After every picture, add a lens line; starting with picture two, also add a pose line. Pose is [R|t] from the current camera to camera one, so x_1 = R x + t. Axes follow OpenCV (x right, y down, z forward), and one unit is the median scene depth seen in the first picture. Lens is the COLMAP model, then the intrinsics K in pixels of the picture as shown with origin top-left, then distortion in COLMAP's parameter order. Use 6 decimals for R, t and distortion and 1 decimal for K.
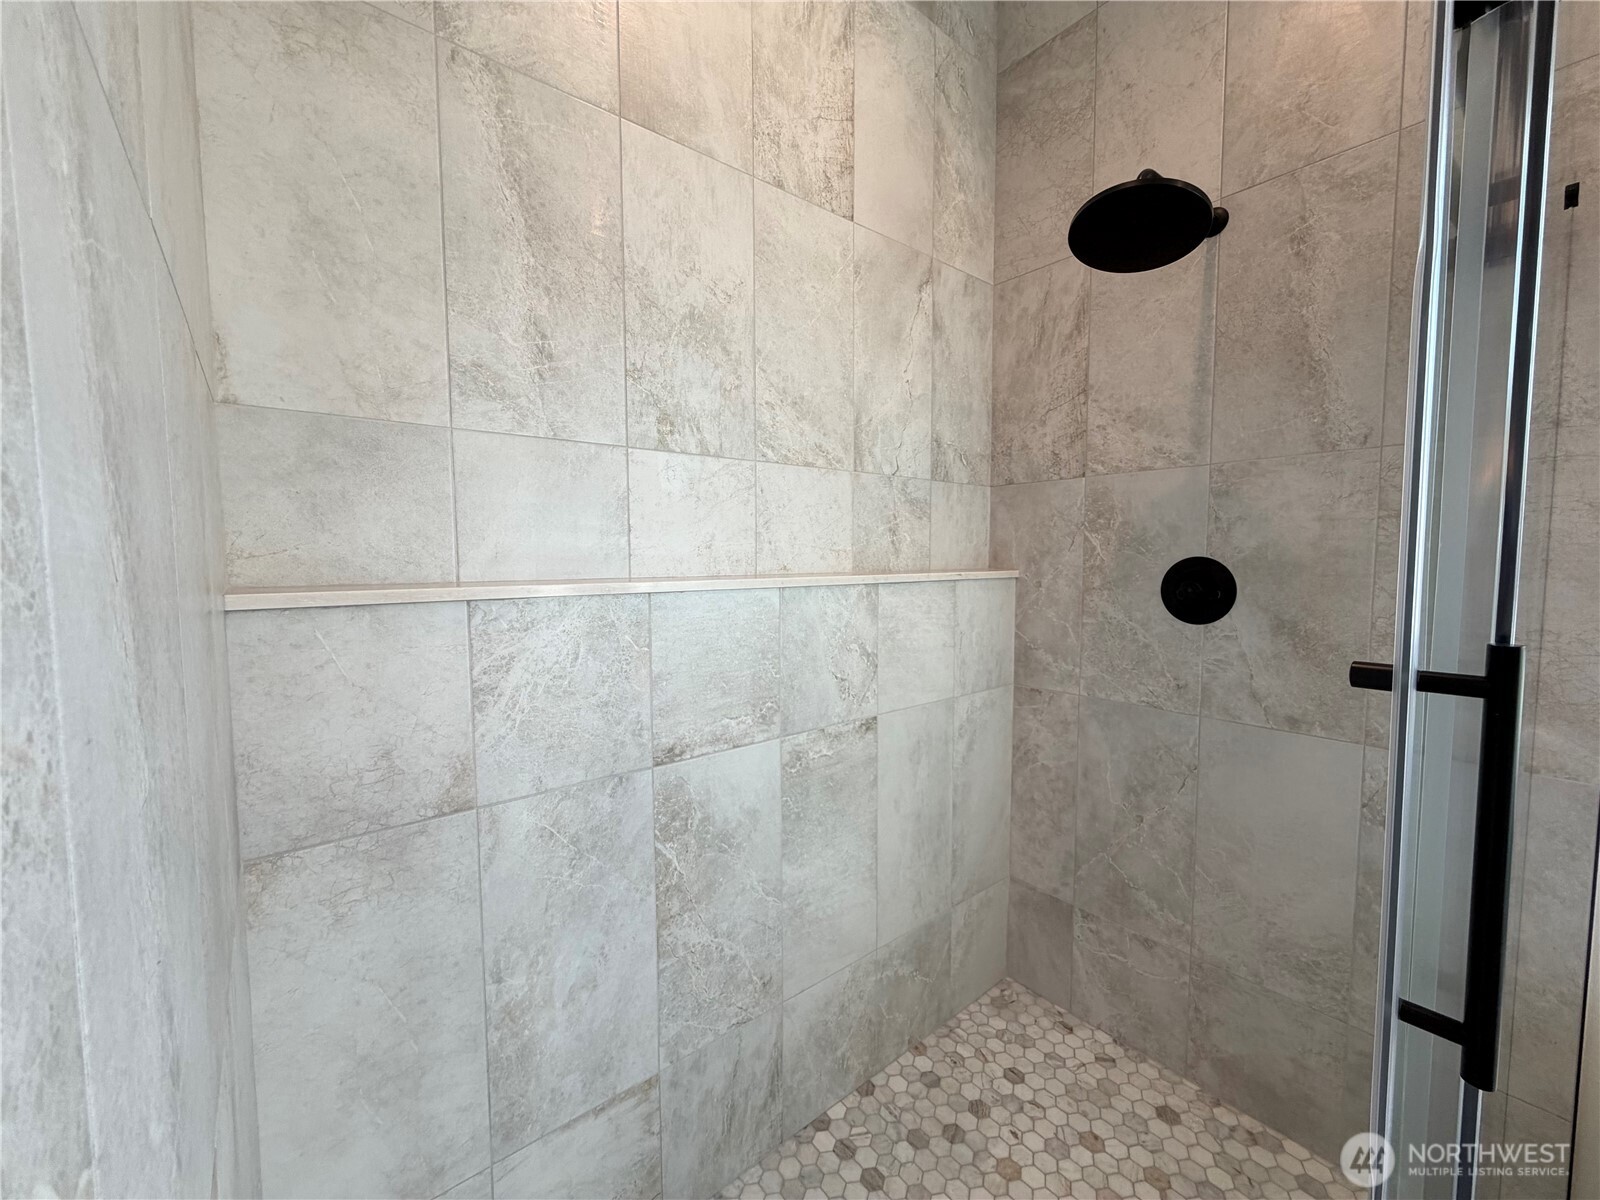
lens RADIAL K [[637.7, 0, 796.4], [0, 637.7, 597.7], [0, 0, 1]] dist [0.000017, 0.000392]
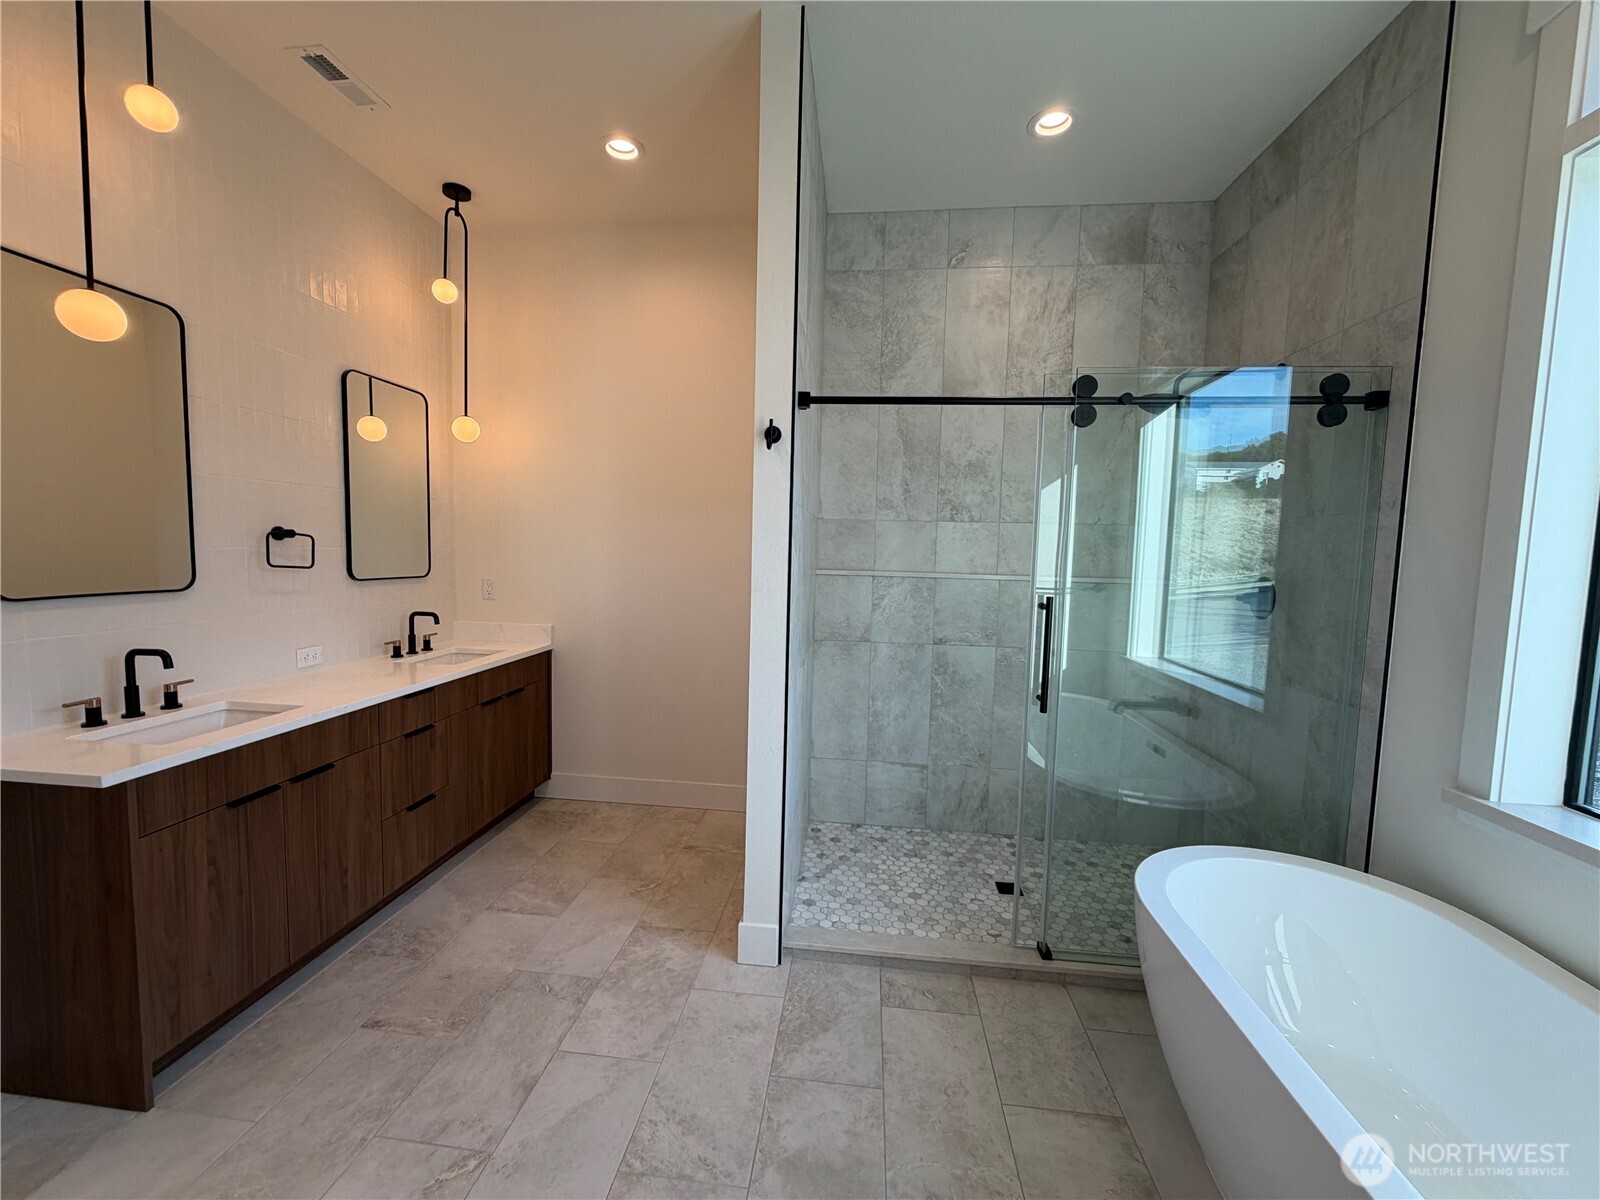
lens RADIAL K [[637.7, 0, 796.4], [0, 637.7, 597.7], [0, 0, 1]] dist [0.000017, 0.000392]
pose [[0.701018, 0.075517, -0.709134, 1.223397], [-0.075978, 0.996627, 0.031025, 0.036325], [0.709084, 0.032129, 0.704391, -1.245433]]
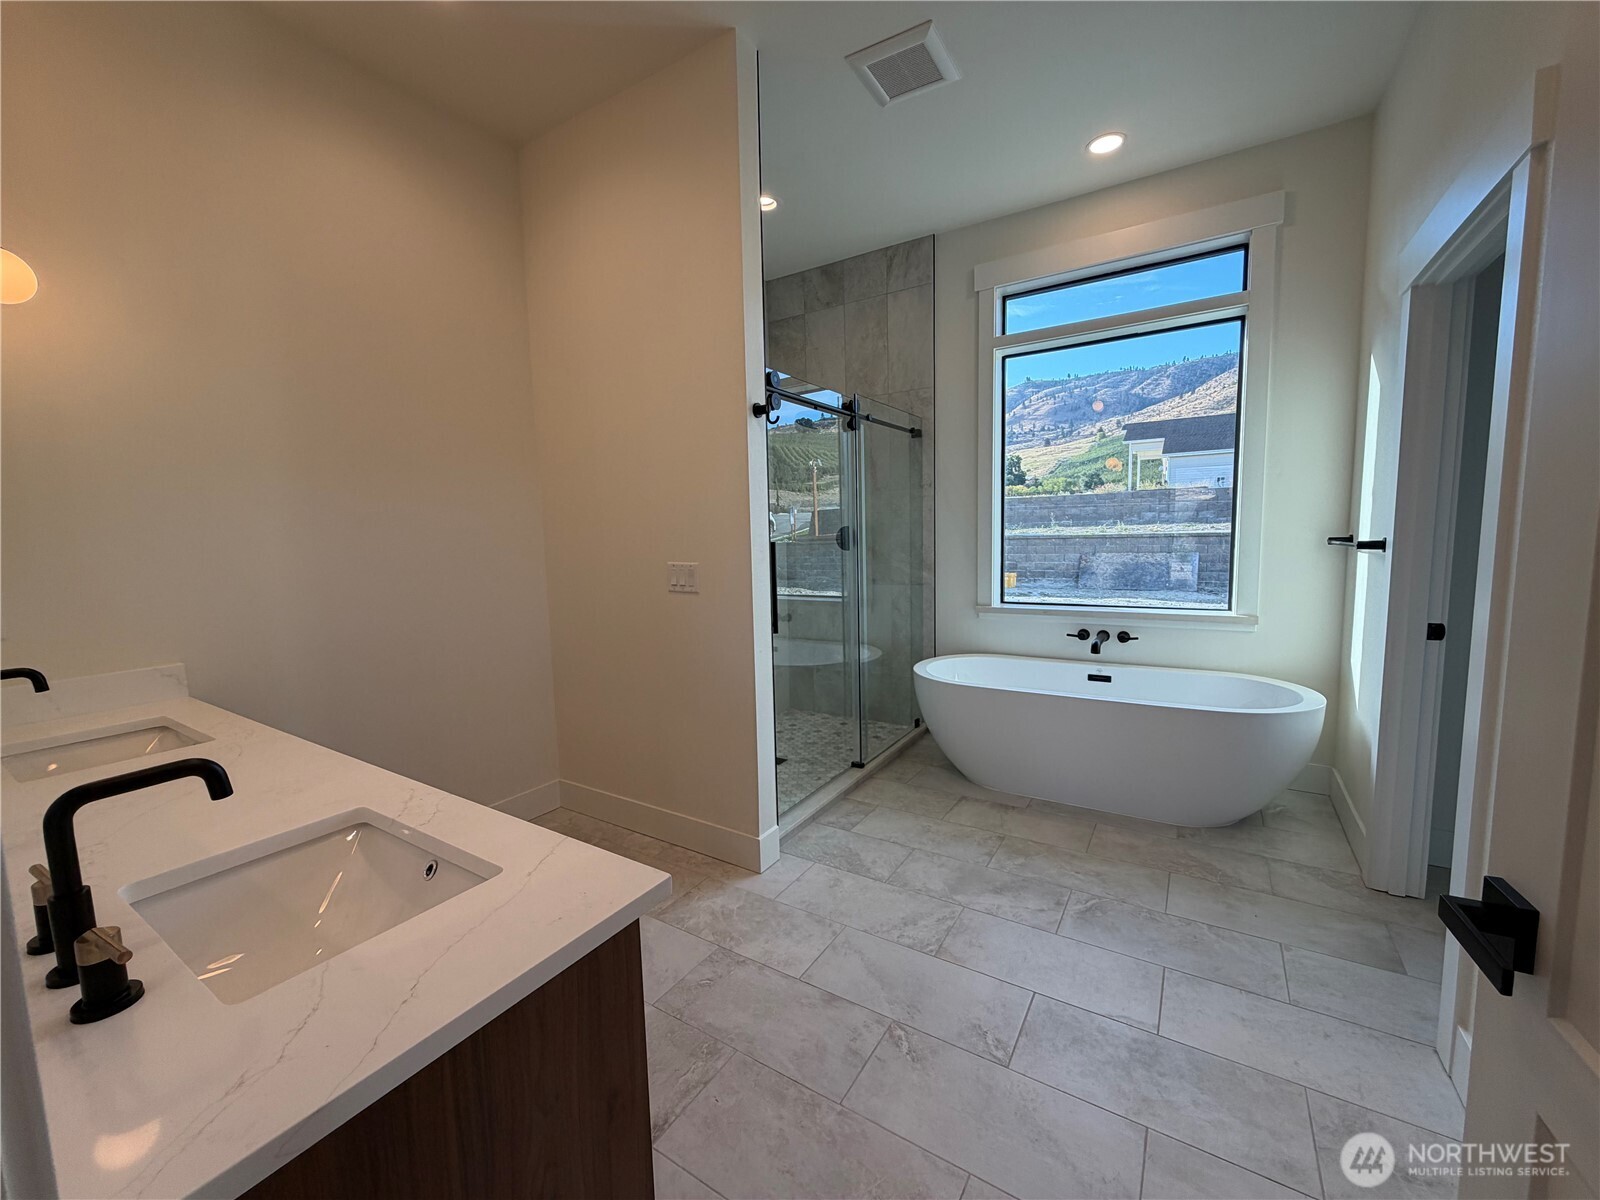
lens RADIAL K [[637.7, 0, 796.4], [0, 637.7, 597.7], [0, 0, 1]] dist [0.000017, 0.000392]
pose [[0.948599, -0.054916, 0.311678, -0.593753], [0.045330, 0.998252, 0.037924, 0.172351], [-0.313216, -0.021847, 0.949431, -2.040585]]
